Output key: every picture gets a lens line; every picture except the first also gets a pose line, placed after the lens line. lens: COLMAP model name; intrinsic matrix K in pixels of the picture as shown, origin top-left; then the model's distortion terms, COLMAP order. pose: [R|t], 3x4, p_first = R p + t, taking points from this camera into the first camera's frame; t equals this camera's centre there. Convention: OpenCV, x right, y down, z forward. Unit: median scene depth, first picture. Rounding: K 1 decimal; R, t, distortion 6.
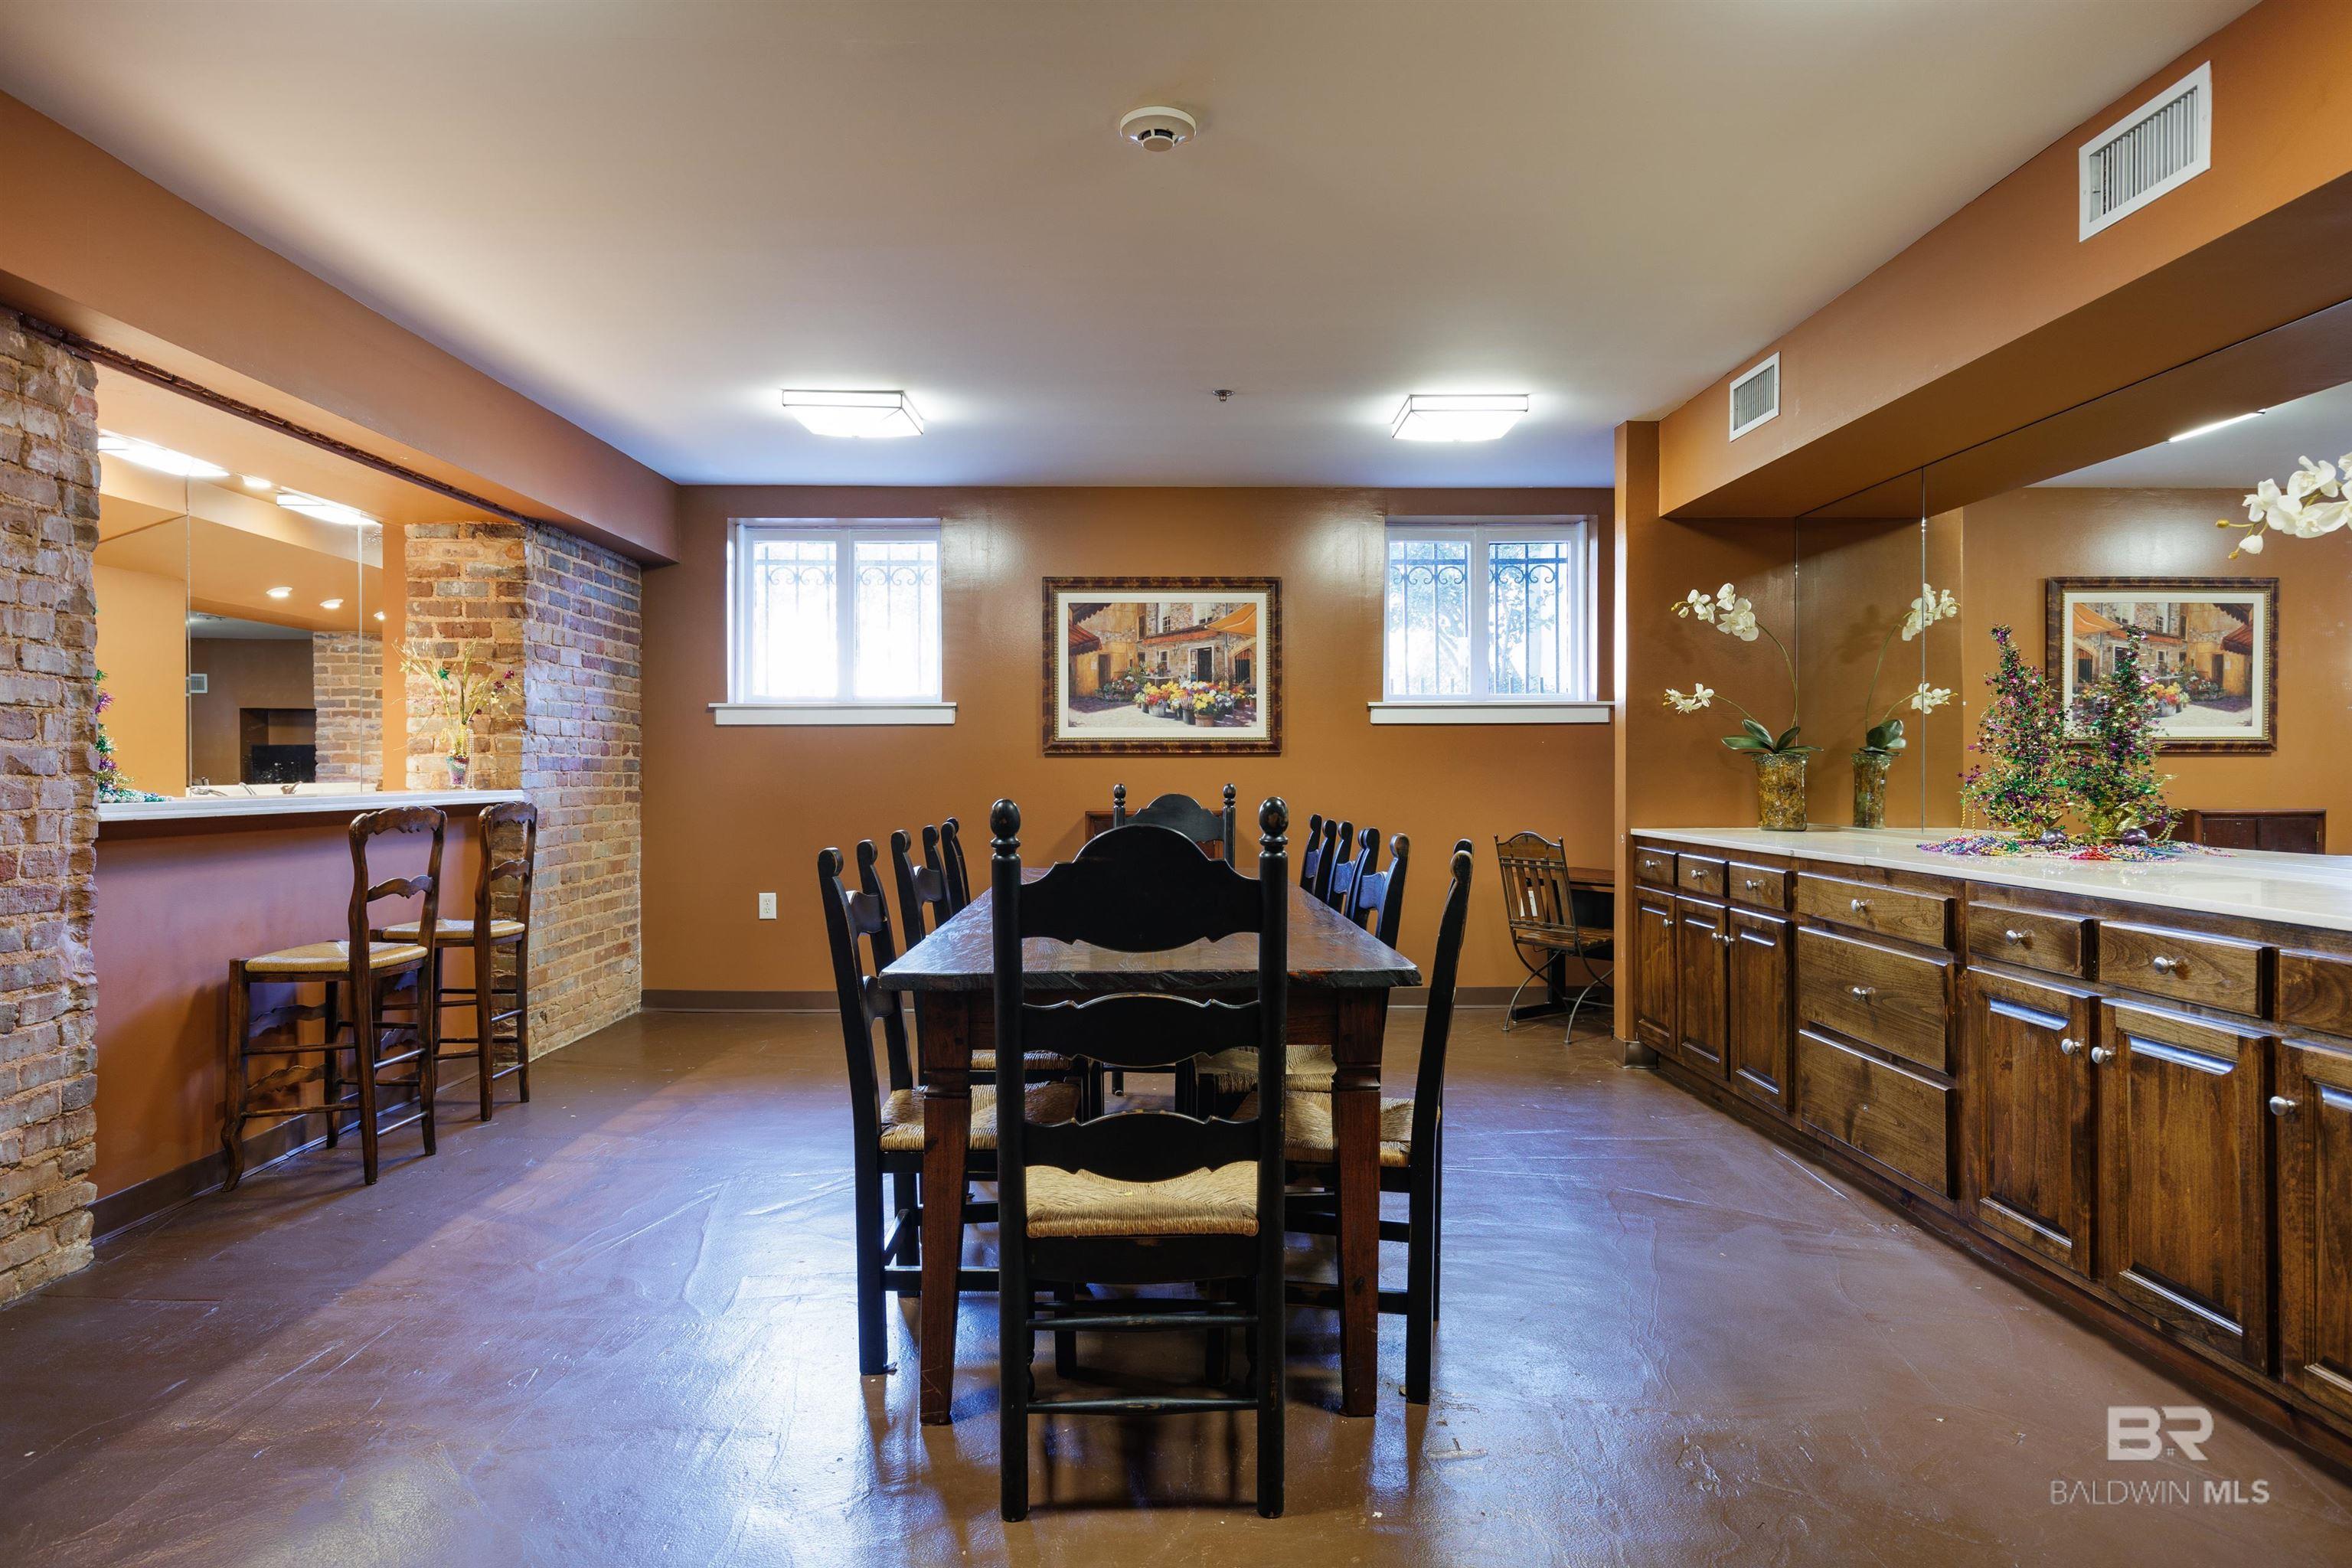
lens RADIAL K [[1394.6, 0, 1178.9], [0, 1394.6, 780.8], [0, 0, 1]] dist [0.003280, 0.000174]
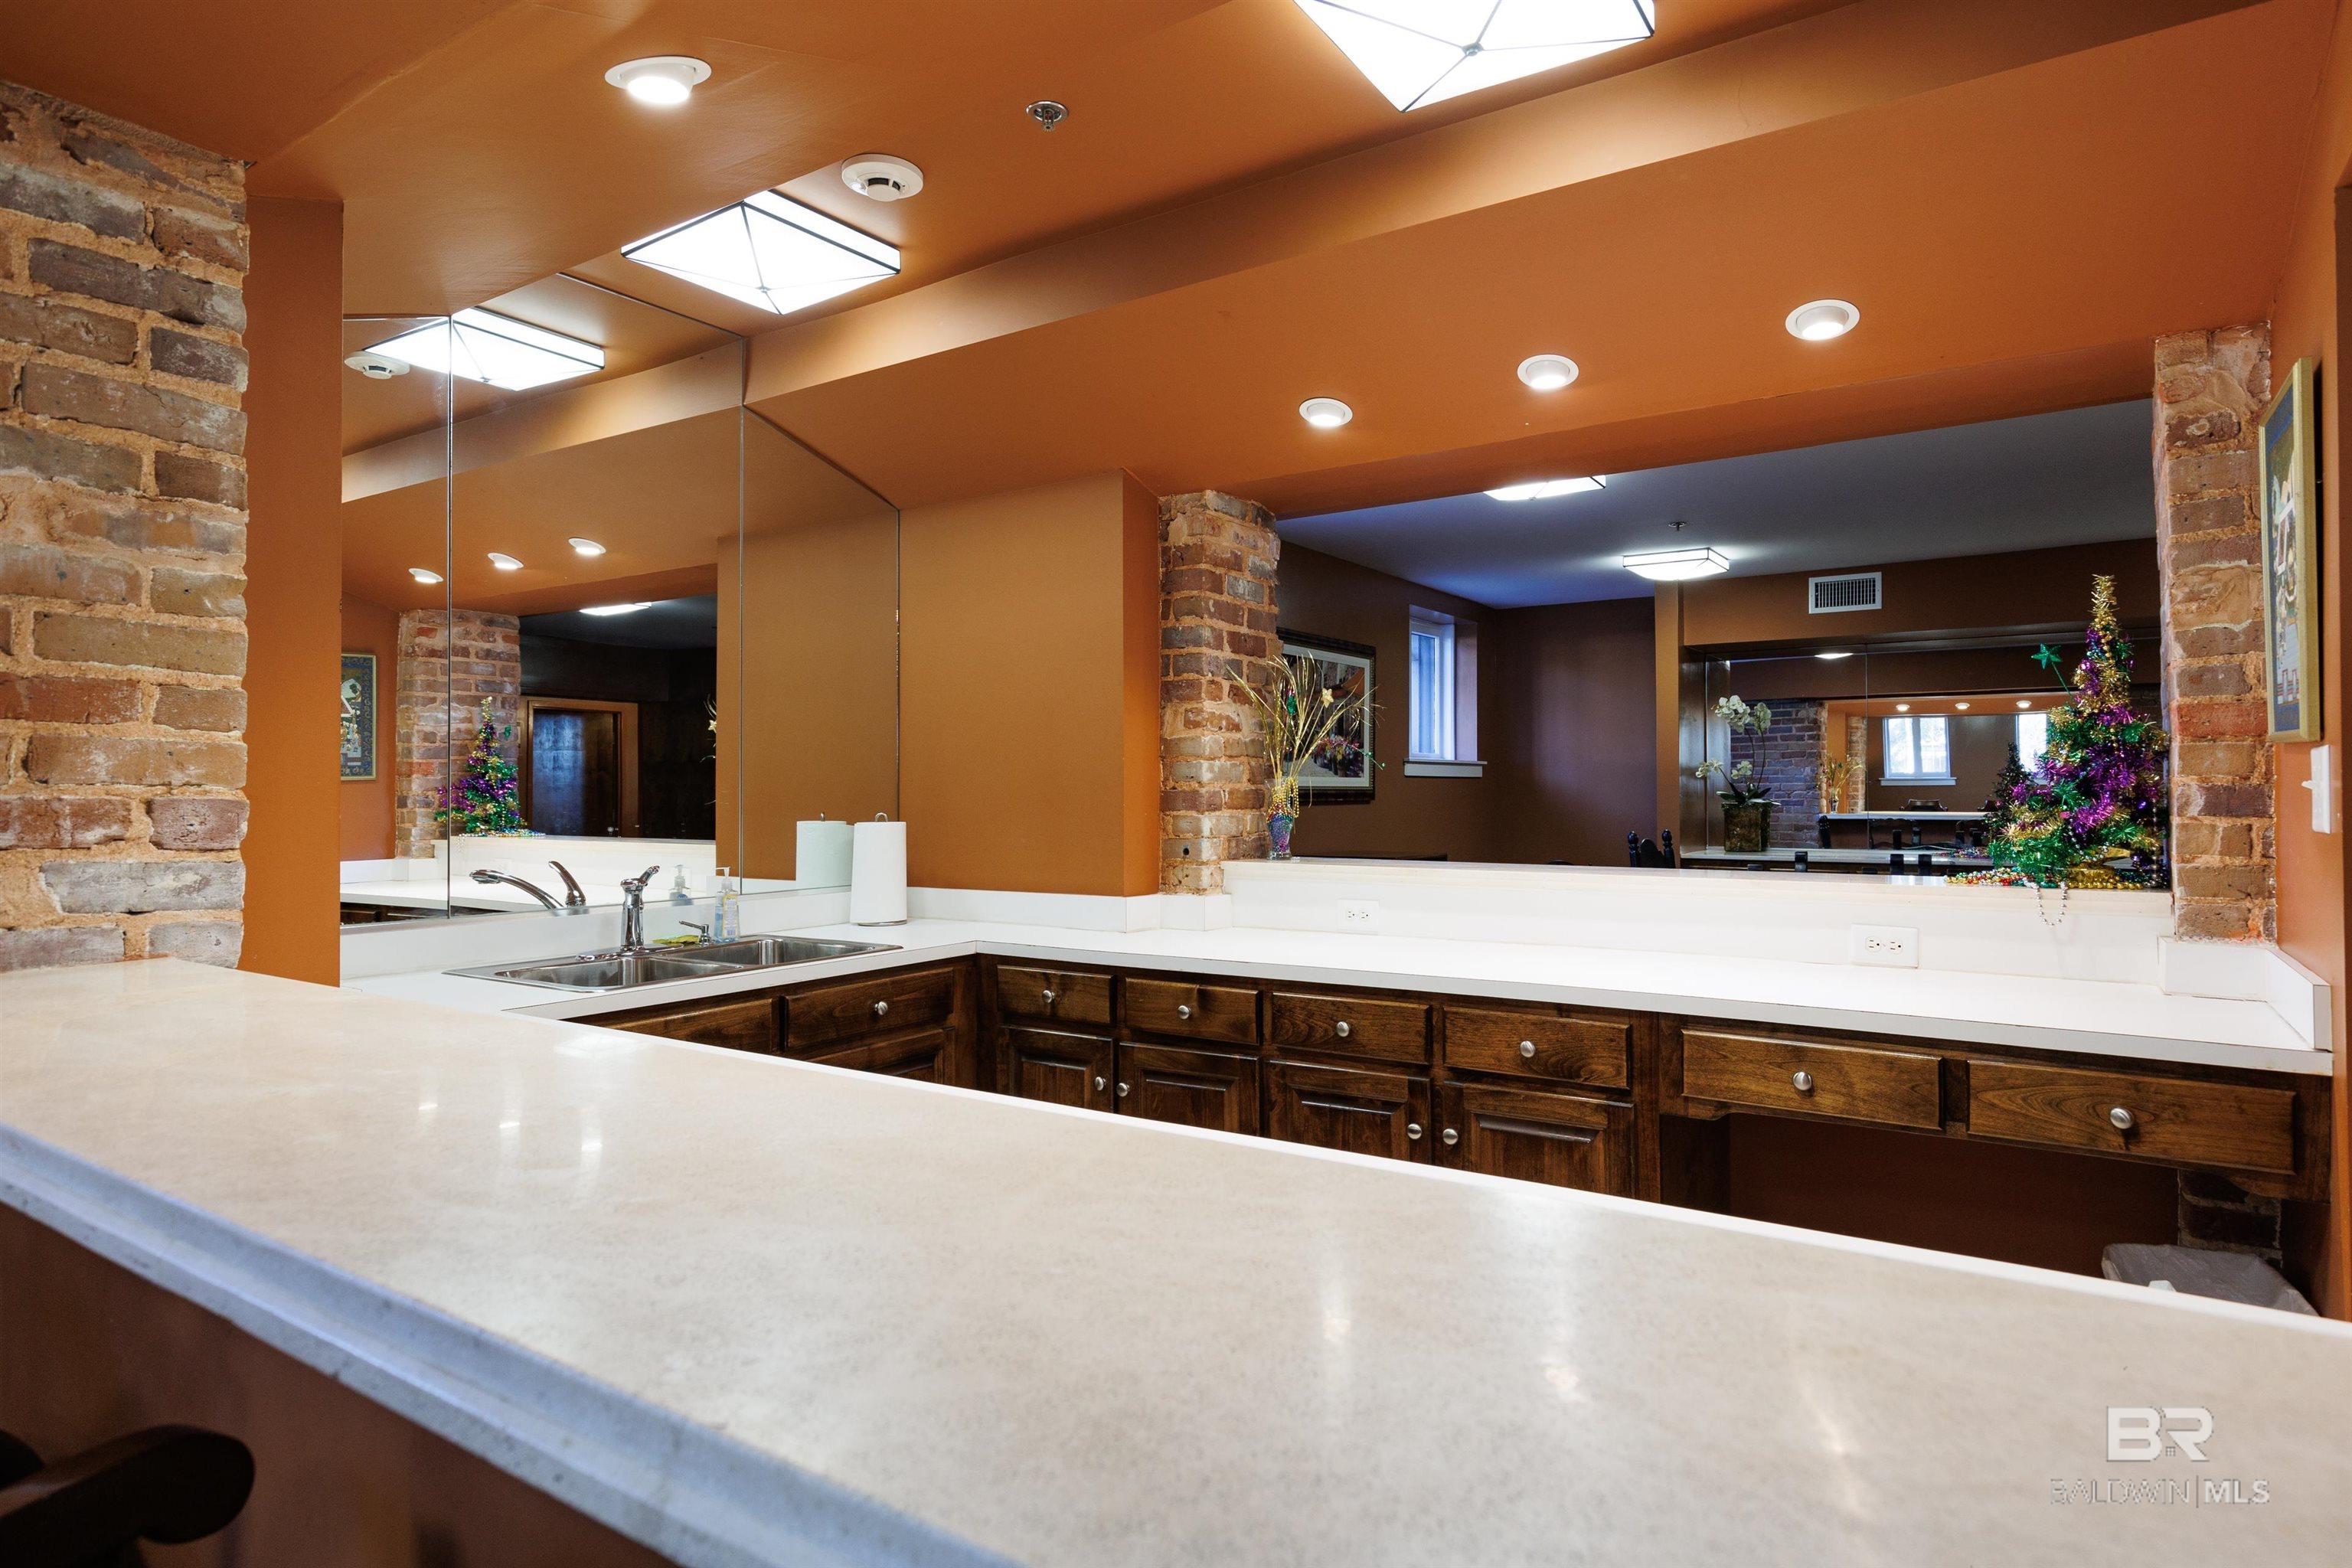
lens RADIAL K [[1338.8, 0, 1174.3], [0, 1338.8, 781.3], [0, 0, 1]] dist [-0.000438, 0.000063]
pose [[0.576629, 0.008564, 0.816961, -1.120231], [0.011039, 0.999772, -0.018272, -0.021911], [-0.816932, 0.019555, 0.576403, 0.619402]]
